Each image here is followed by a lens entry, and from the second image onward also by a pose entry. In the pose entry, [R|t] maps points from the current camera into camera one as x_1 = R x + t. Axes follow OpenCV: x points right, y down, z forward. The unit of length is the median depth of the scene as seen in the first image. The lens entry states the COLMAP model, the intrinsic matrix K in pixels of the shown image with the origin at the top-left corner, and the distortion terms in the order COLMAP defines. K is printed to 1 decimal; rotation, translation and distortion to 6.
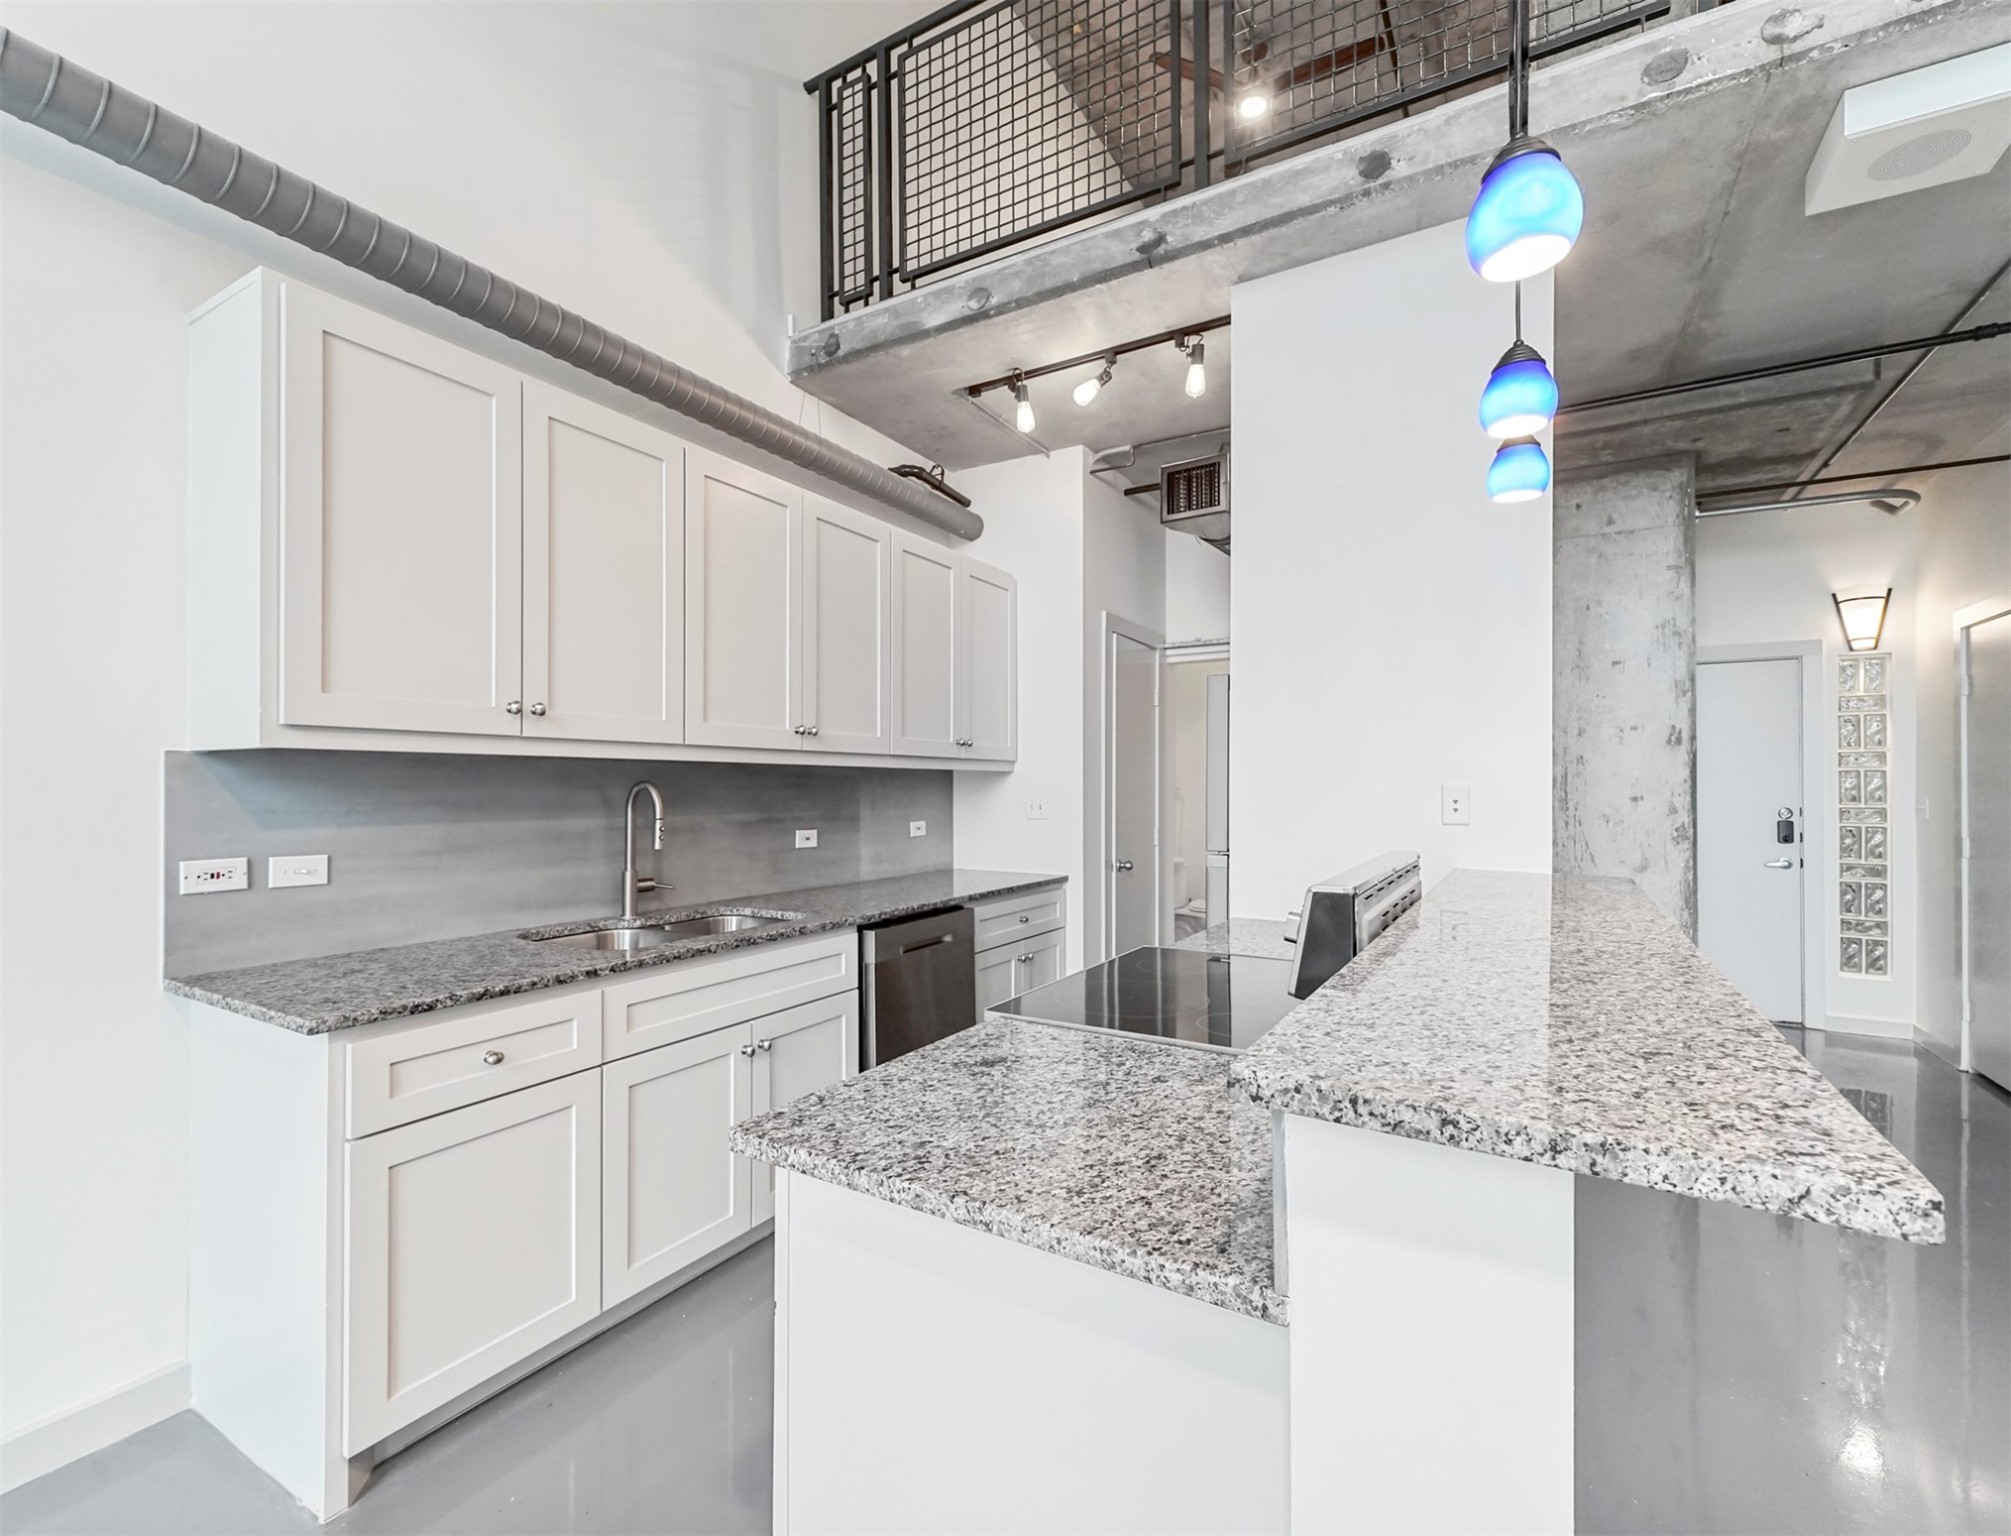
lens RADIAL K [[893.2, 0, 1007.3], [0, 893.2, 774.7], [0, 0, 1]] dist [0.001858, 0.000818]
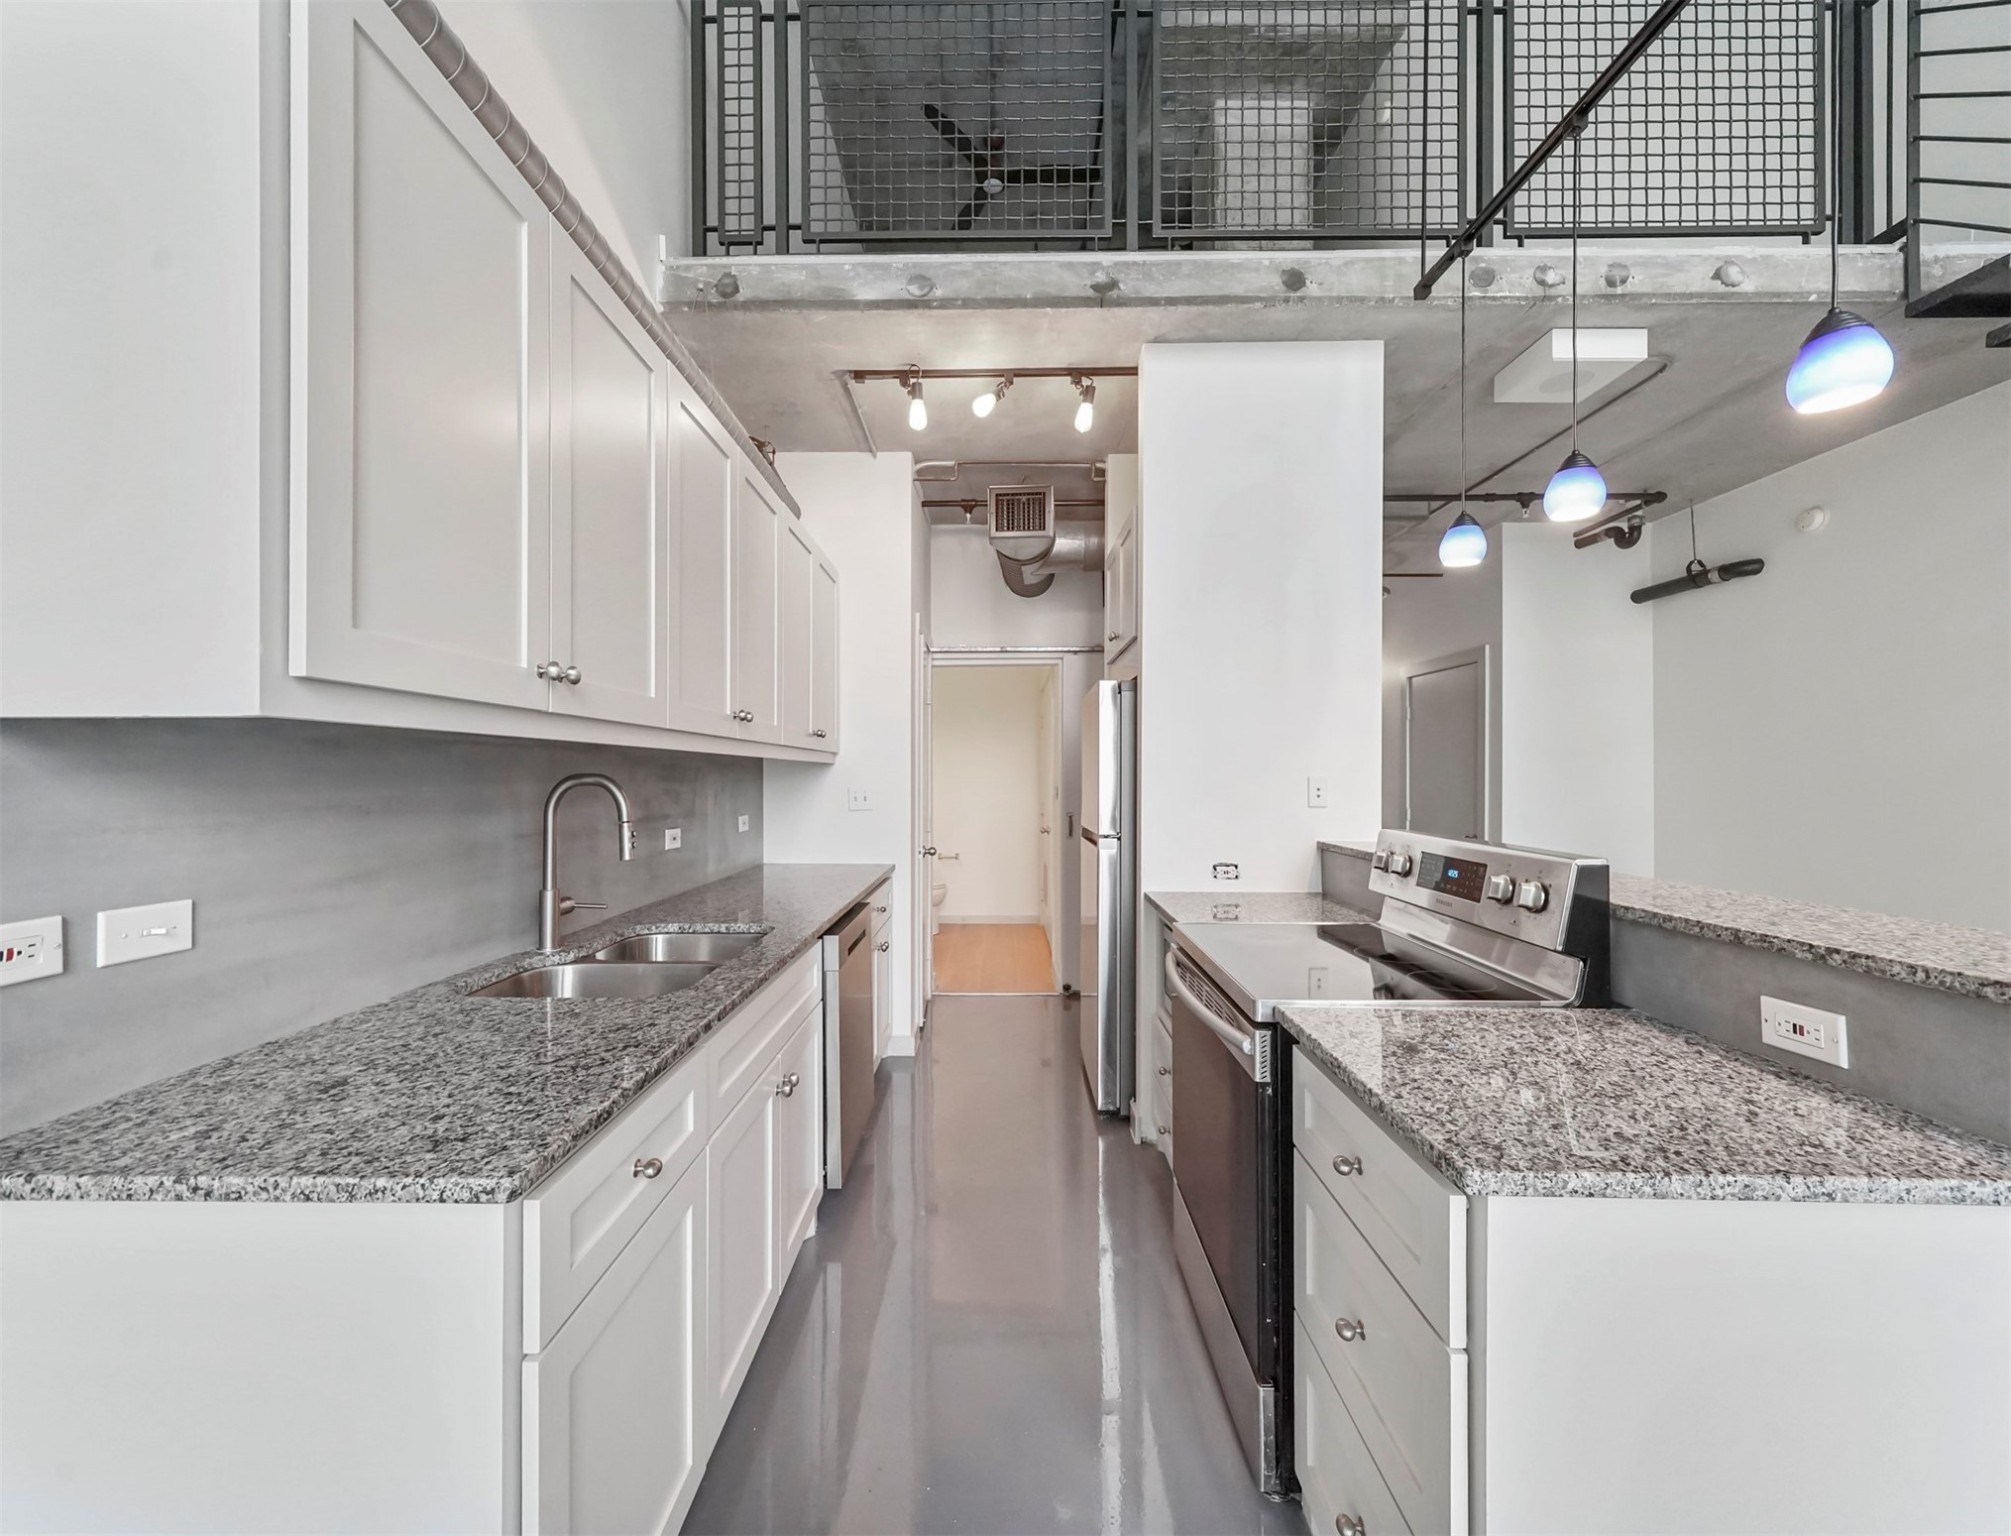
lens RADIAL K [[790.6, 0, 1002.1], [0, 790.6, 768.0], [0, 0, 1]] dist [-0.000705, 0.000748]
pose [[0.867406, 0.003392, 0.497589, -0.417719], [-0.004694, 0.999988, 0.001366, -0.000498], [-0.497579, -0.003520, 0.867412, 0.209269]]
